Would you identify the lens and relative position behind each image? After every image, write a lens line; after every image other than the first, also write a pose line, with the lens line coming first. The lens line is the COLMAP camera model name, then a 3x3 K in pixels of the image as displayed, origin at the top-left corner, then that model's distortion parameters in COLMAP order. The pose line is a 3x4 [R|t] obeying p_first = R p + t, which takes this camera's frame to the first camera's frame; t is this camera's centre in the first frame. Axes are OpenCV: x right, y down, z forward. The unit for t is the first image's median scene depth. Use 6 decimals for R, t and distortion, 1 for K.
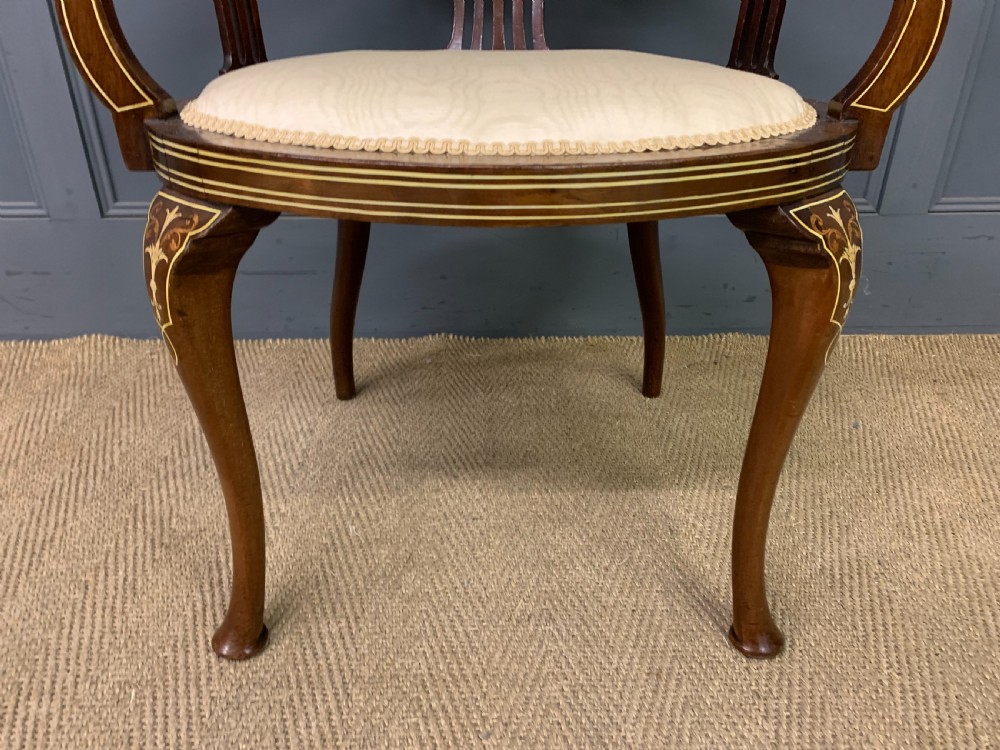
lens RADIAL K [[768.6, 0, 493.3], [0, 768.6, 366.9], [0, 0, 1]] dist [0.040402, -0.035483]
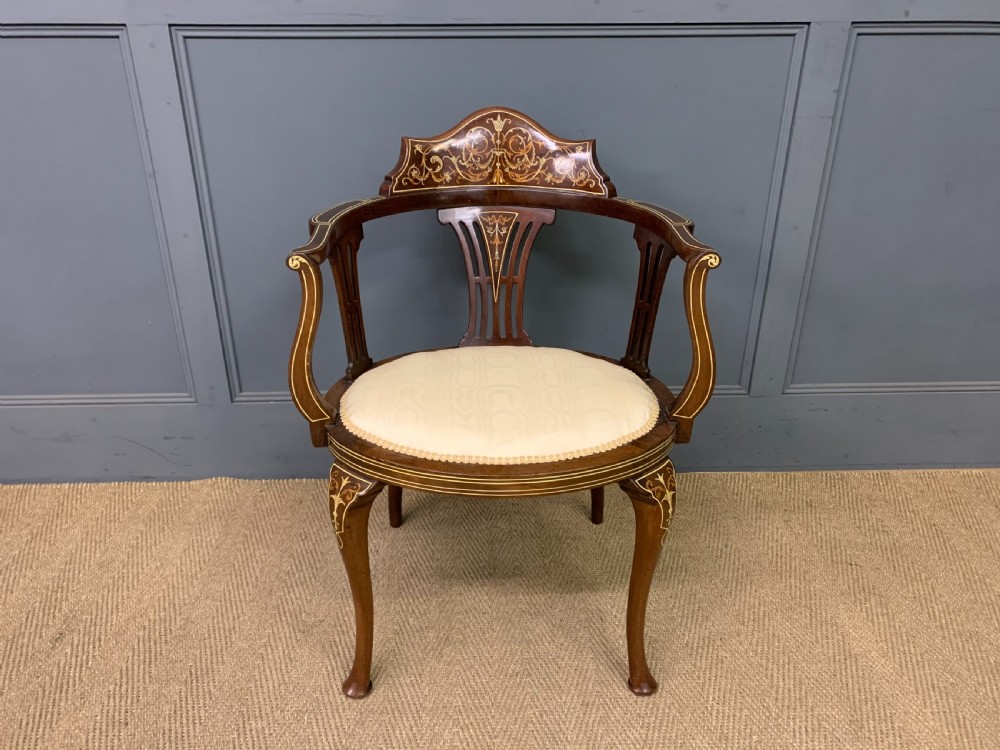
lens RADIAL K [[768.6, 0, 484.2], [0, 768.6, 380.9], [0, 0, 1]] dist [0.040402, -0.035483]
pose [[0.999980, -0.006017, 0.001988, -0.029857], [0.006091, 0.999187, -0.039857, -0.292889], [-0.001747, 0.039869, 0.999203, -0.845770]]
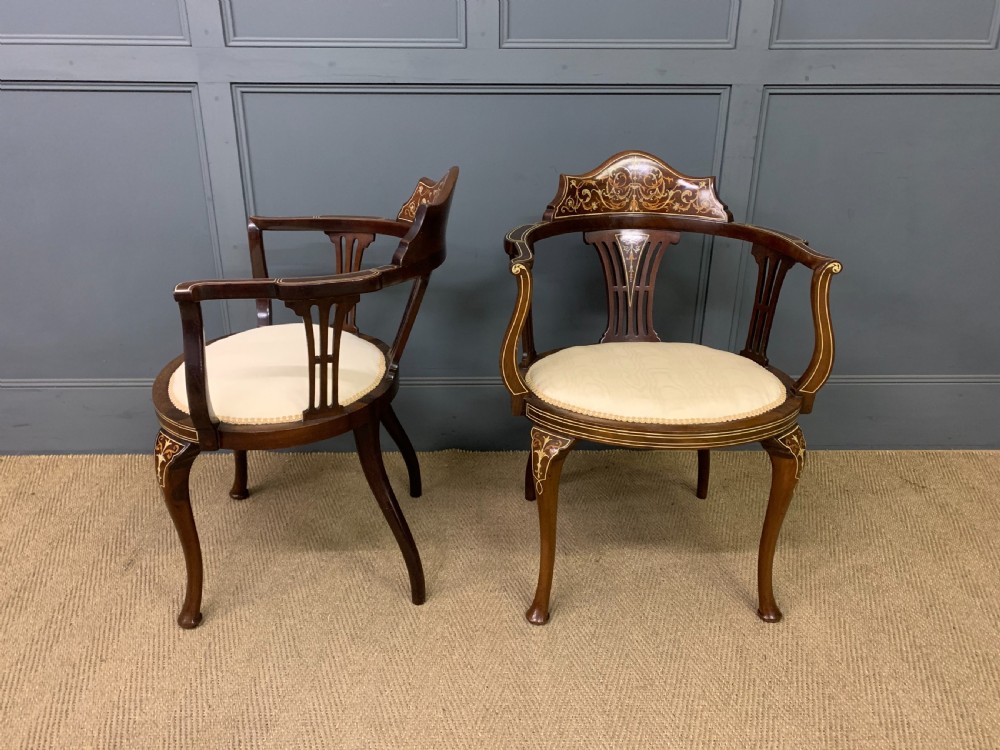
lens RADIAL K [[768.6, 0, 475.7], [0, 768.6, 369.5], [0, 0, 1]] dist [0.040402, -0.035483]
pose [[0.999992, -0.003986, -0.000651, -0.506156], [0.003905, 0.995387, -0.095866, -0.139814], [0.001030, 0.095862, 0.995394, -1.293591]]
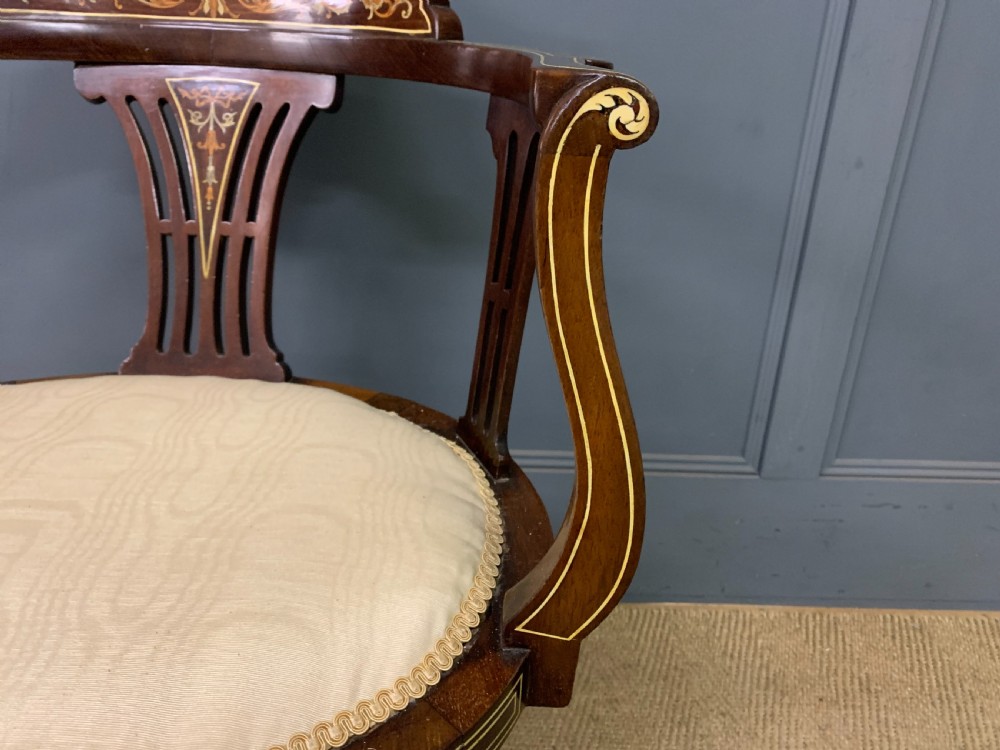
lens RADIAL K [[768.6, 0, 493.2], [0, 768.6, 365.6], [0, 0, 1]] dist [0.040402, -0.035483]
pose [[0.999387, 0.034520, -0.005747, 0.368073], [-0.034830, 0.997090, -0.067815, -0.429647], [0.003389, 0.067974, 0.997681, 0.287148]]
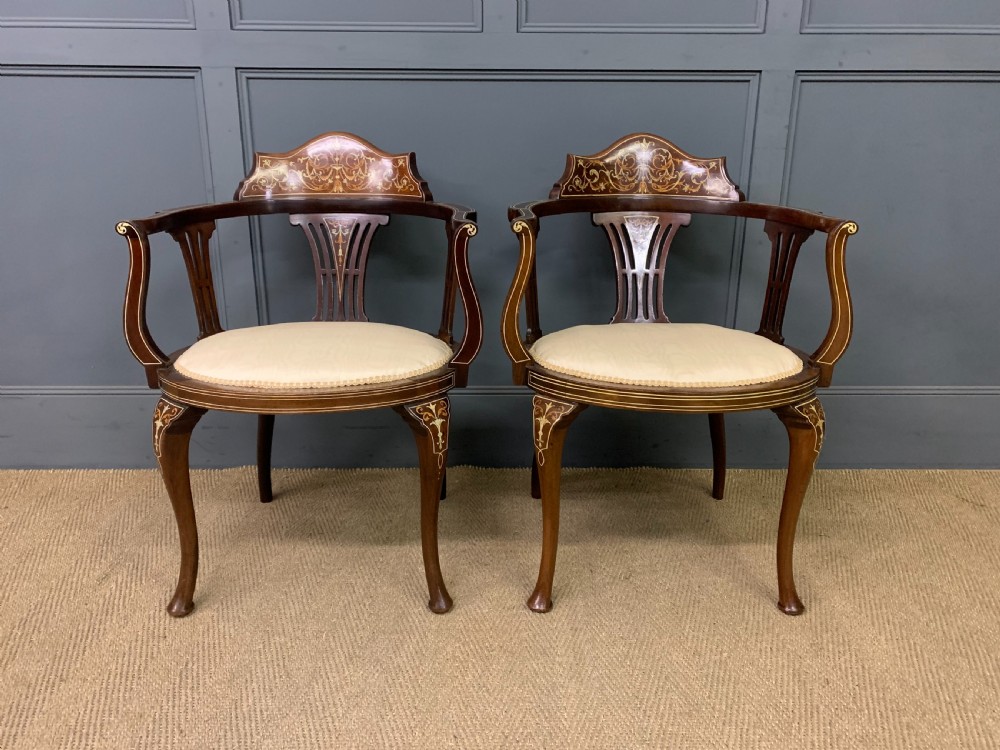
lens RADIAL K [[768.6, 0, 486.0], [0, 768.6, 365.0], [0, 0, 1]] dist [0.040402, -0.035483]
pose [[0.999871, 0.007127, -0.014418, -0.450724], [-0.009672, 0.982694, -0.184985, 0.109096], [0.012850, 0.185101, 0.982636, -1.162434]]
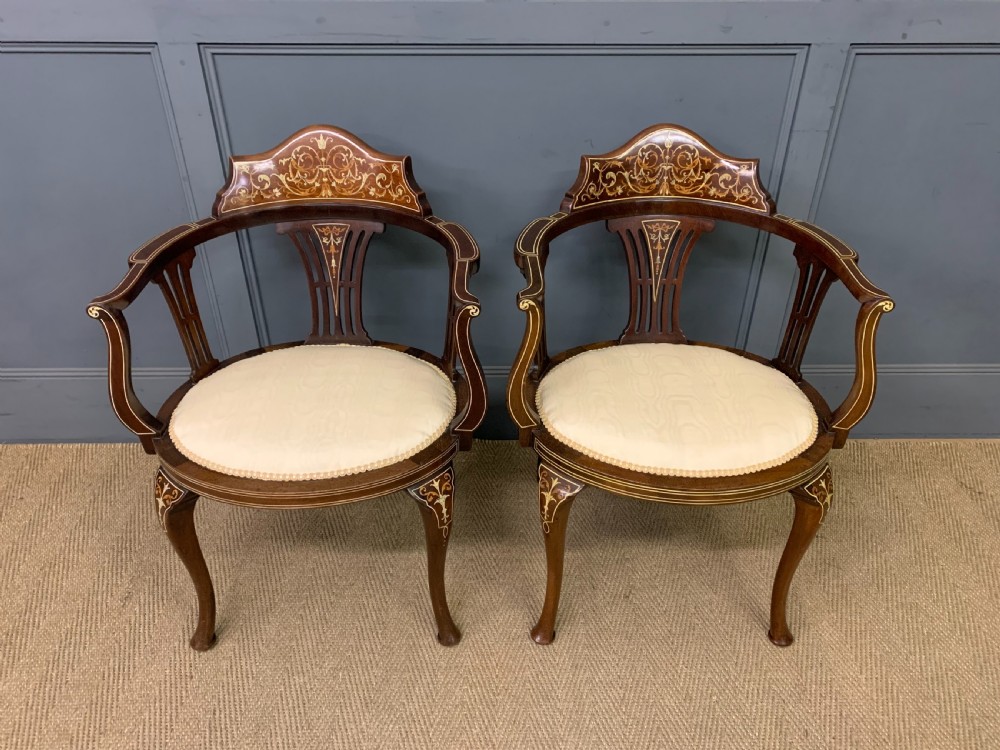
lens RADIAL K [[768.6, 0, 495.4], [0, 768.6, 365.1], [0, 0, 1]] dist [0.040402, -0.035483]
pose [[0.999903, 0.007283, -0.011892, -0.445923], [-0.006039, 0.994823, 0.101445, -0.631850], [0.012569, -0.101363, 0.994770, -1.107588]]
